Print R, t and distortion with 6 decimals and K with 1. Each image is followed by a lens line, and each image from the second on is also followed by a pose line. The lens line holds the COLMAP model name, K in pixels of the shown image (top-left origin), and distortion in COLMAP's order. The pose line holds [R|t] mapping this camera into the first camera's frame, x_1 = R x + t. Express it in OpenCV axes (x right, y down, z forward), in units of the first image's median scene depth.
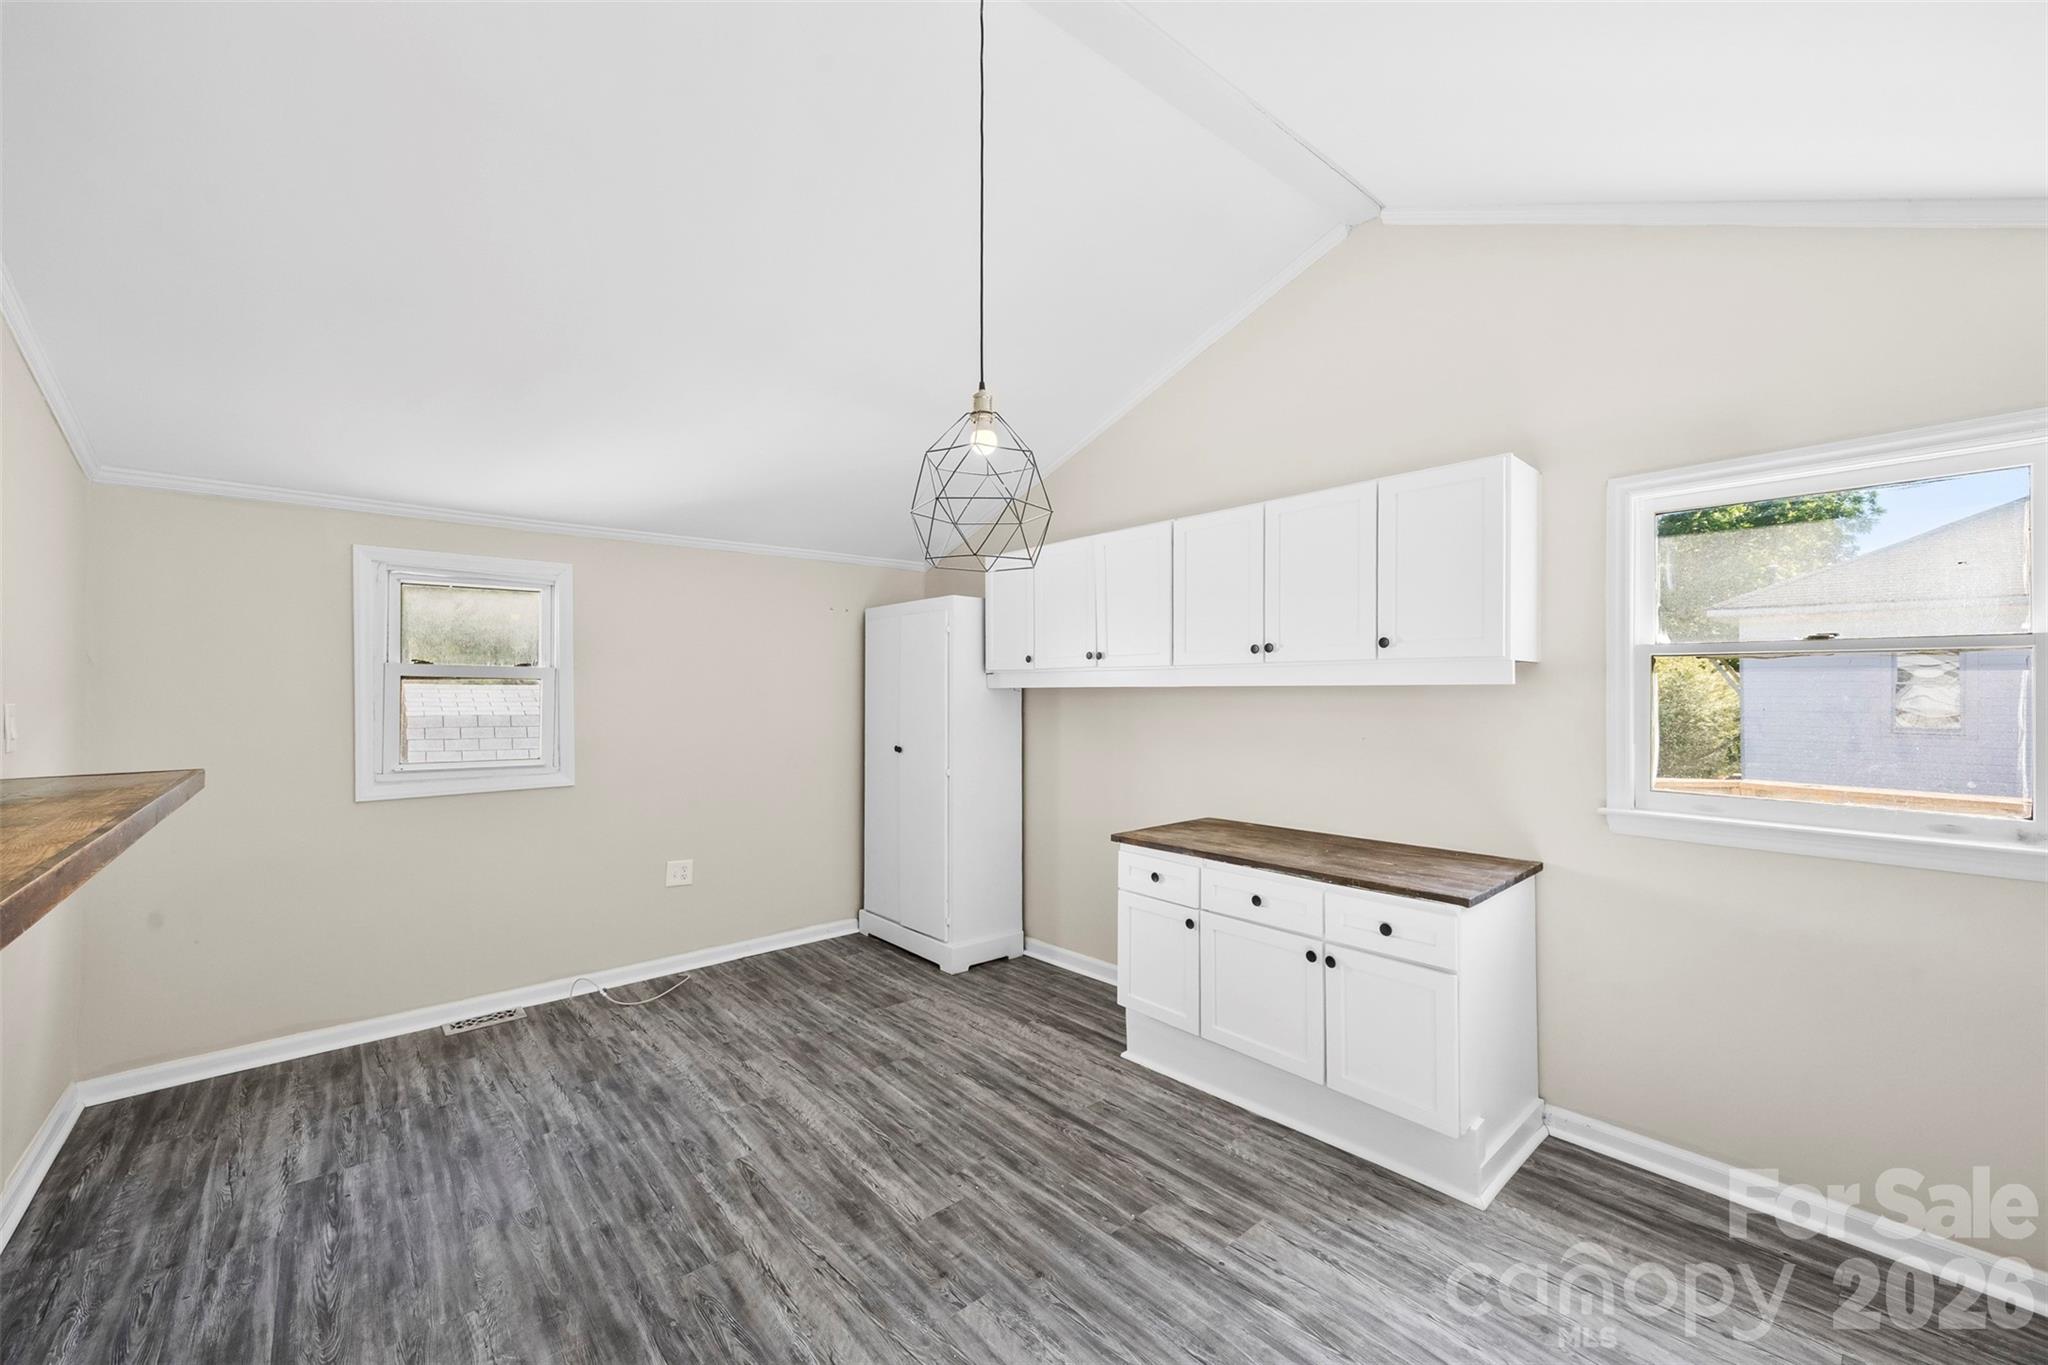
lens RADIAL K [[790.2, 0, 1029.3], [0, 790.2, 683.1], [0, 0, 1]] dist [0.000685, -0.000132]
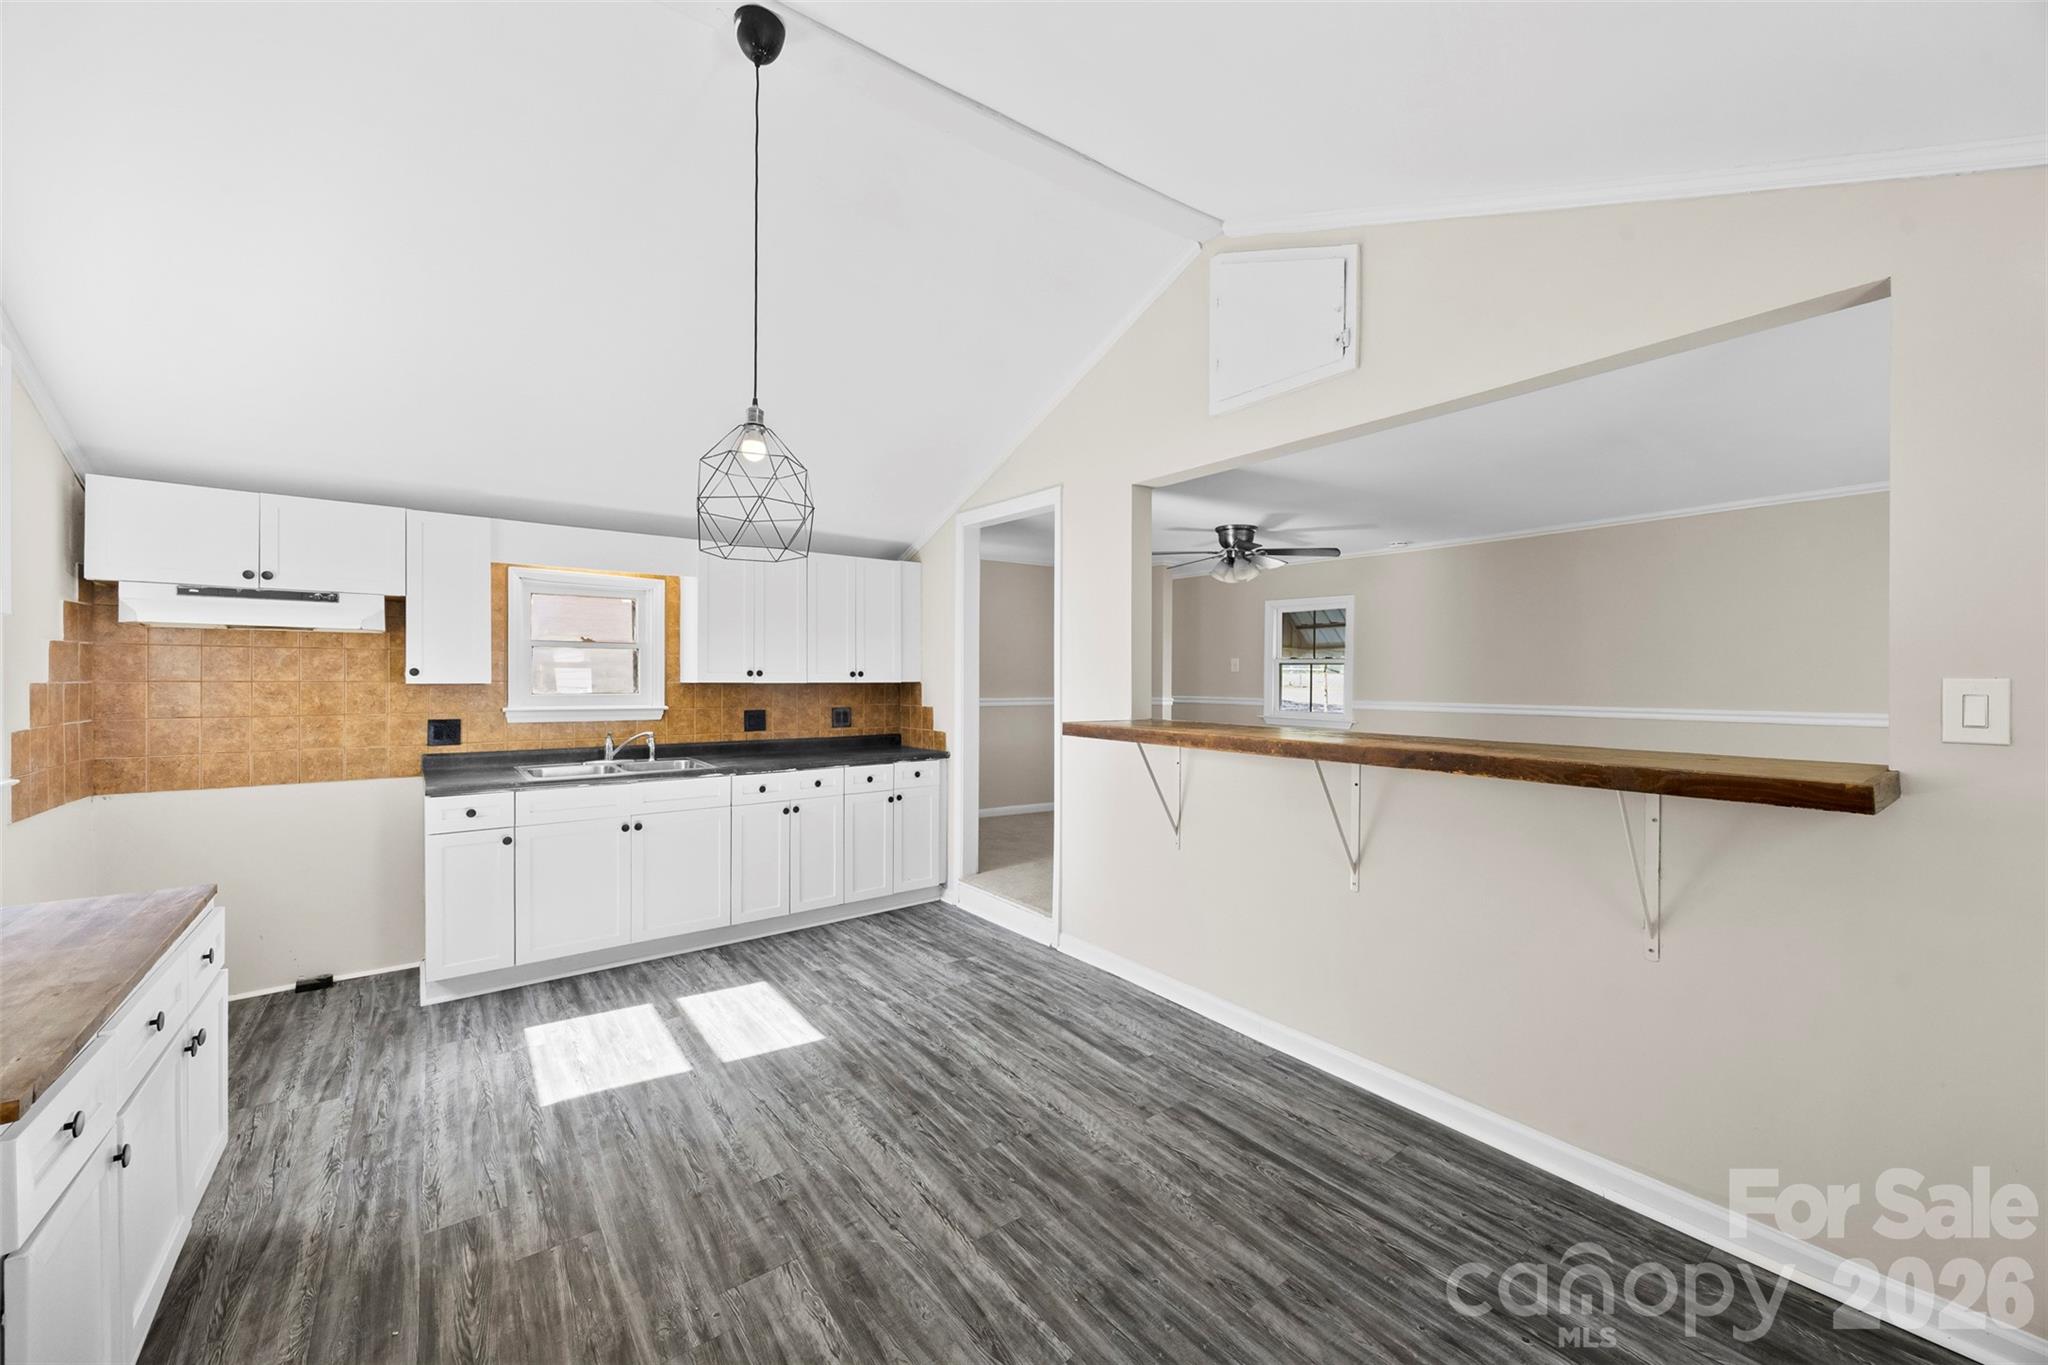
lens RADIAL K [[790.2, 0, 1029.3], [0, 790.2, 683.1], [0, 0, 1]] dist [0.000685, -0.000132]
pose [[-0.997397, 0.001136, 0.072096, -0.475483], [0.001451, 0.999990, 0.004314, 0.029848], [-0.072090, 0.004407, -0.997388, 1.860252]]
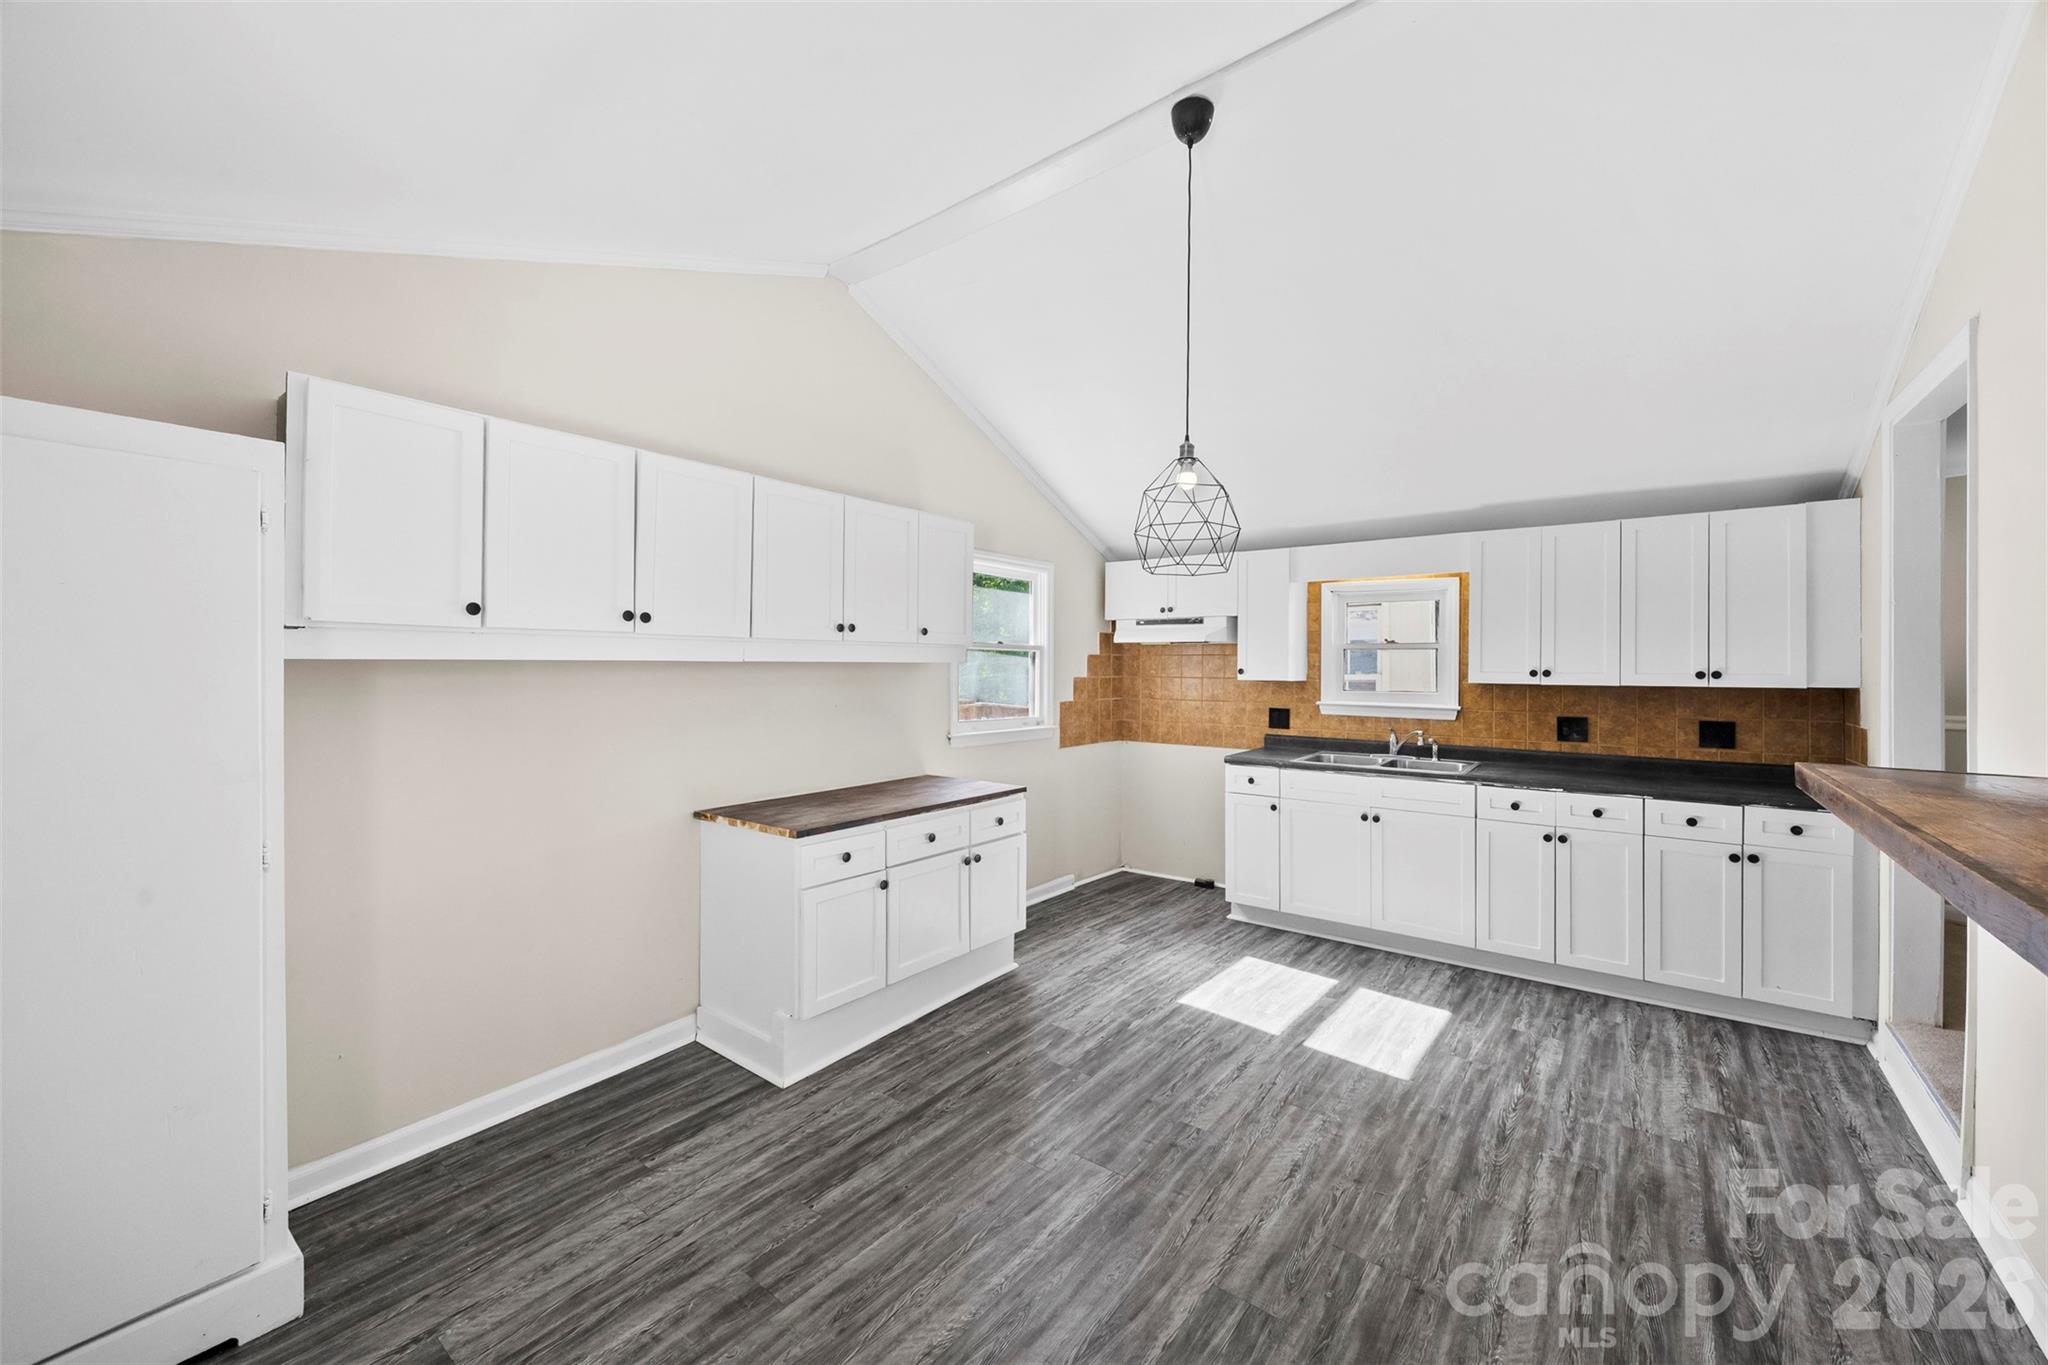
lens RADIAL K [[790.5, 0, 1029.2], [0, 790.5, 664.9], [0, 0, 1]] dist [-0.001023, -0.000103]
pose [[-0.186063, 0.008366, 0.982502, -1.150027], [-0.008861, 0.999909, -0.010193, 0.021746], [-0.982498, -0.010602, -0.185972, 1.316095]]
